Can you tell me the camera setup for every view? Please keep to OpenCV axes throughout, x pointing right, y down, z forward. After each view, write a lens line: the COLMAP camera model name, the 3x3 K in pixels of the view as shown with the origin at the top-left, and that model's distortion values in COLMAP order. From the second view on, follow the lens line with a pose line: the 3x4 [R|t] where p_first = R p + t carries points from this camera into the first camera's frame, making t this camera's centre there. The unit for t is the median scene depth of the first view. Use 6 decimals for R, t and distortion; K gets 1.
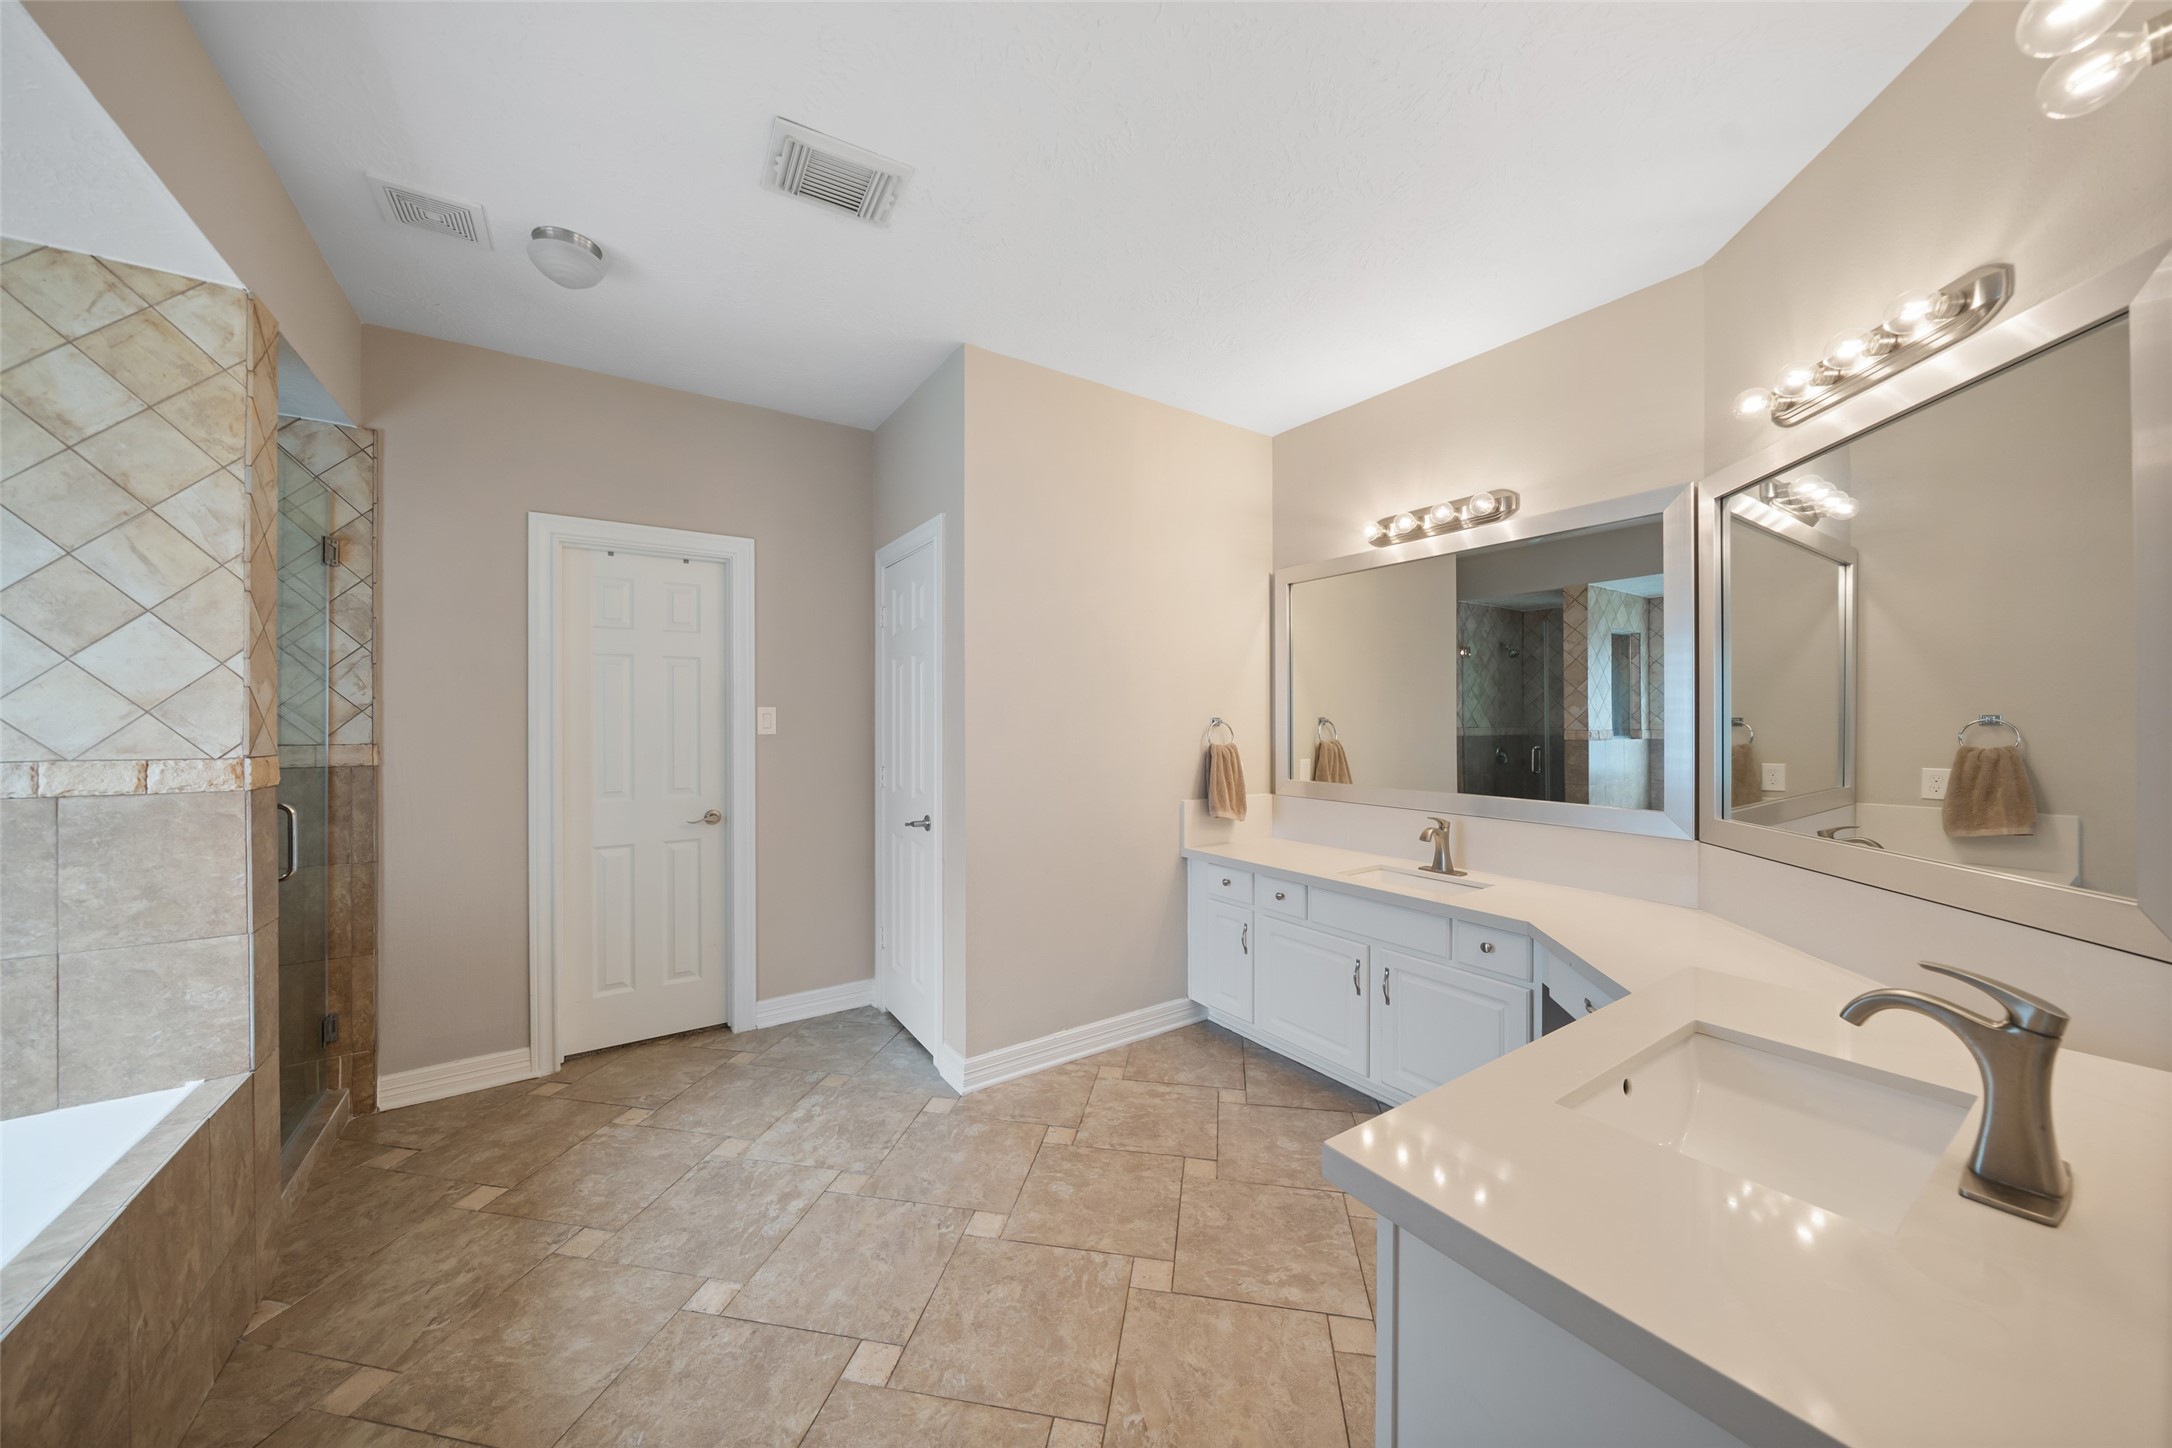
lens RADIAL K [[747.3, 0, 1091.4], [0, 747.3, 714.6], [0, 0, 1]] dist [-0.002861, -0.000068]
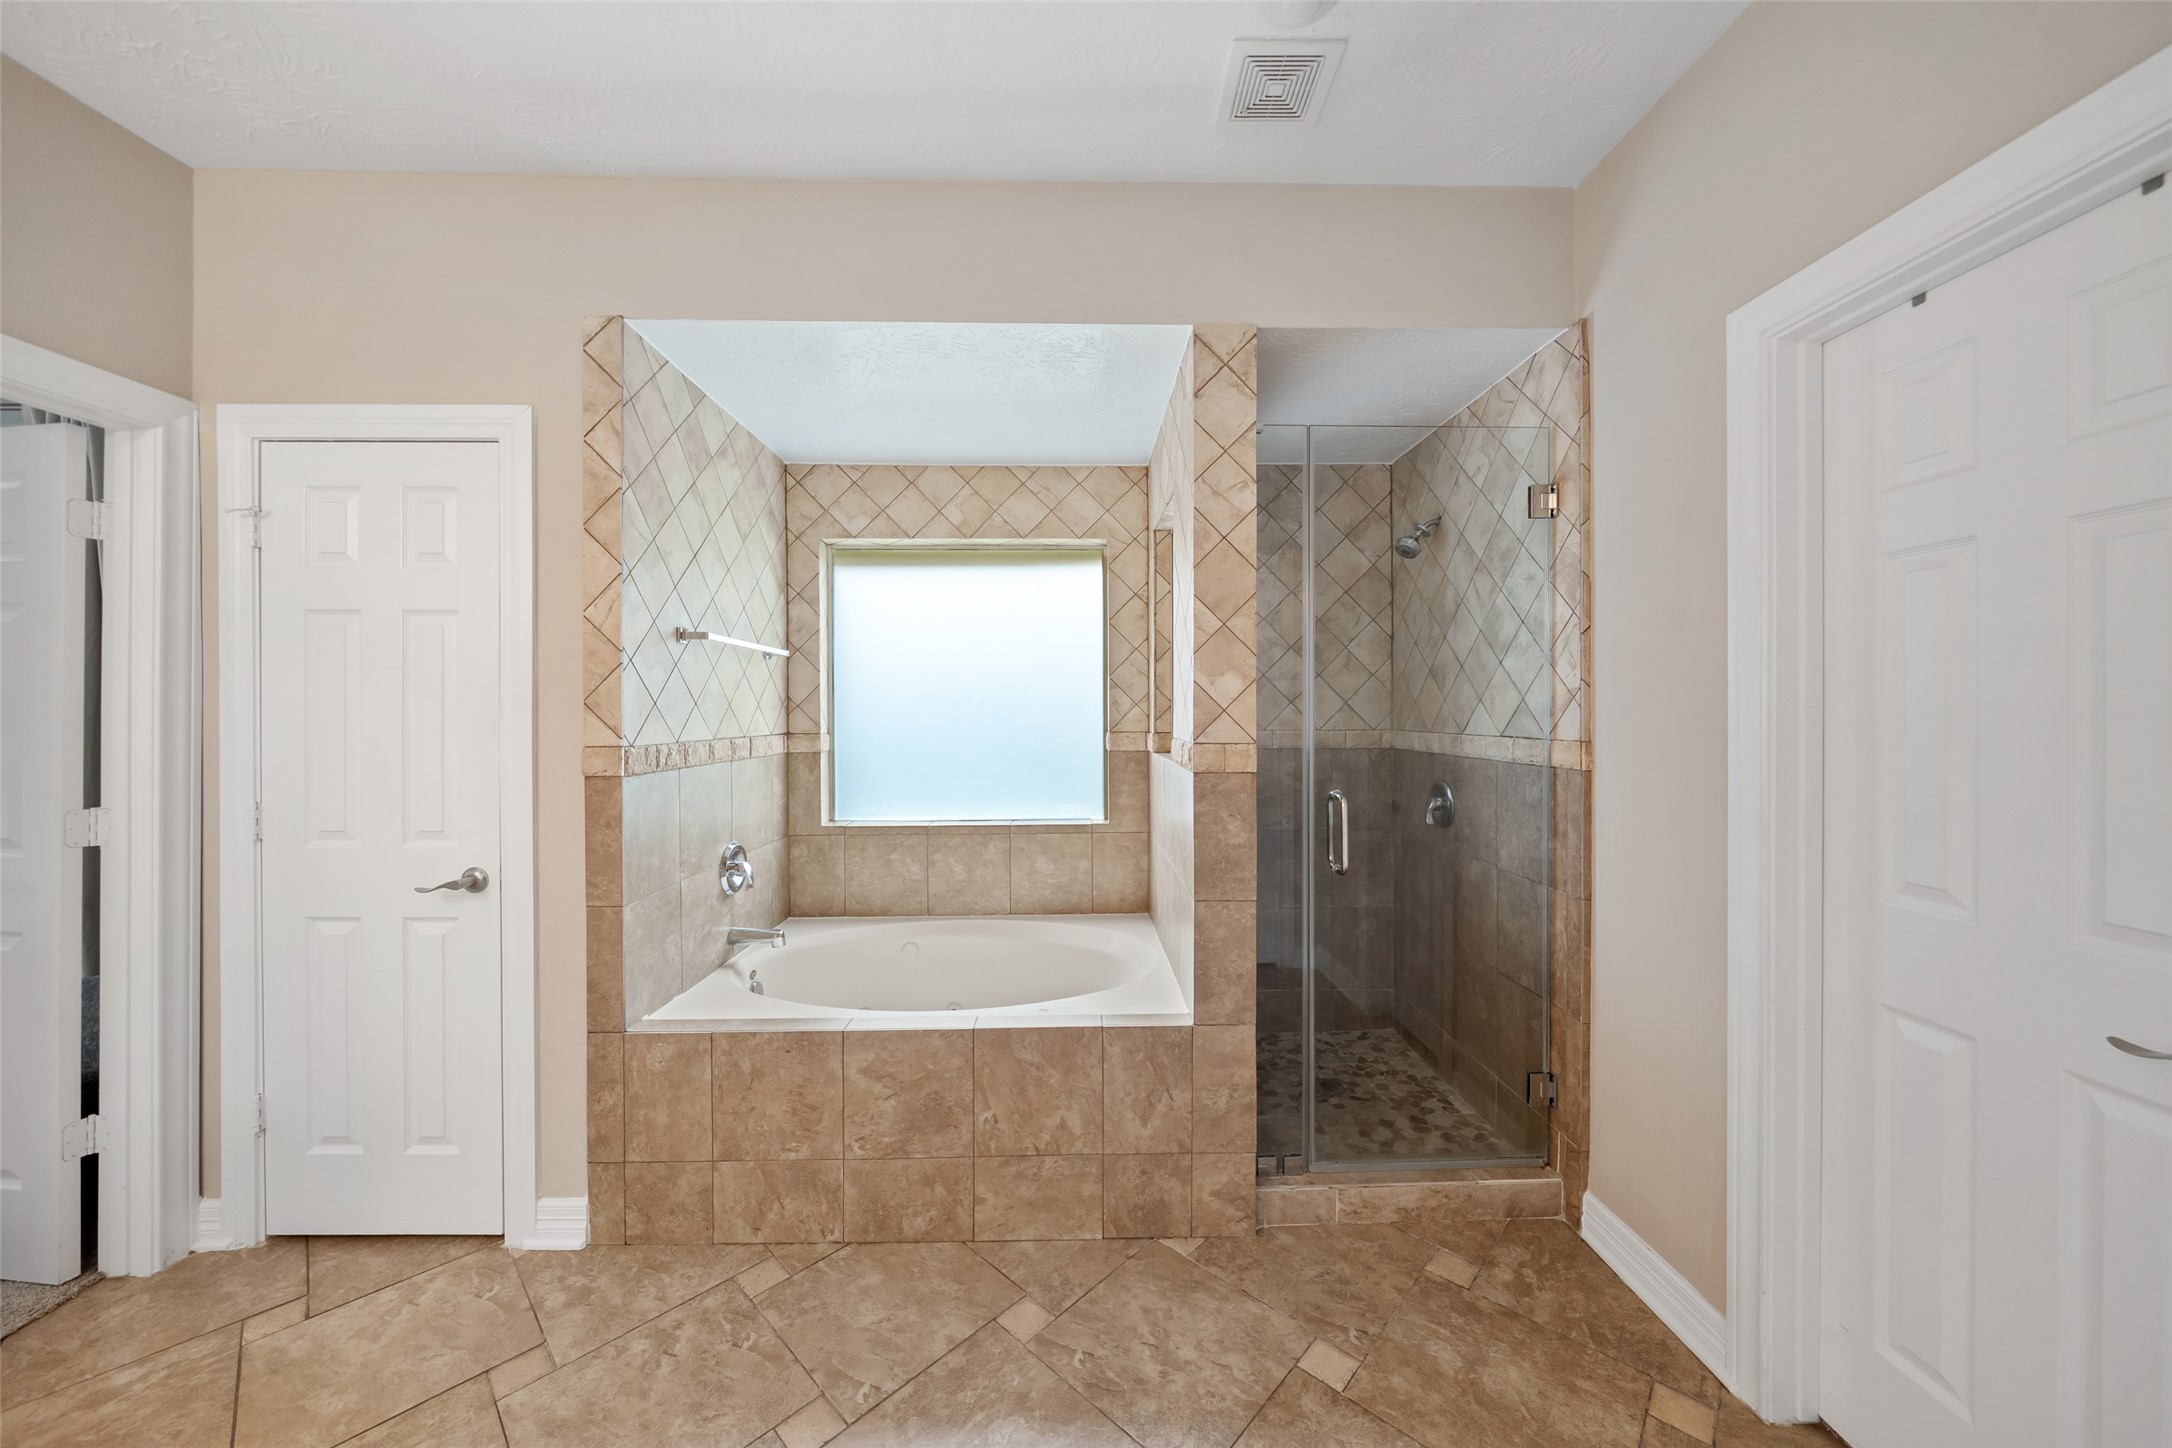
lens RADIAL K [[747.3, 0, 1091.4], [0, 747.3, 714.6], [0, 0, 1]] dist [-0.002861, -0.000068]
pose [[-0.539060, 0.002895, -0.842263, -0.069876], [0.005666, 0.999984, -0.000189, 0.010451], [0.842249, -0.004874, -0.539067, 1.008738]]
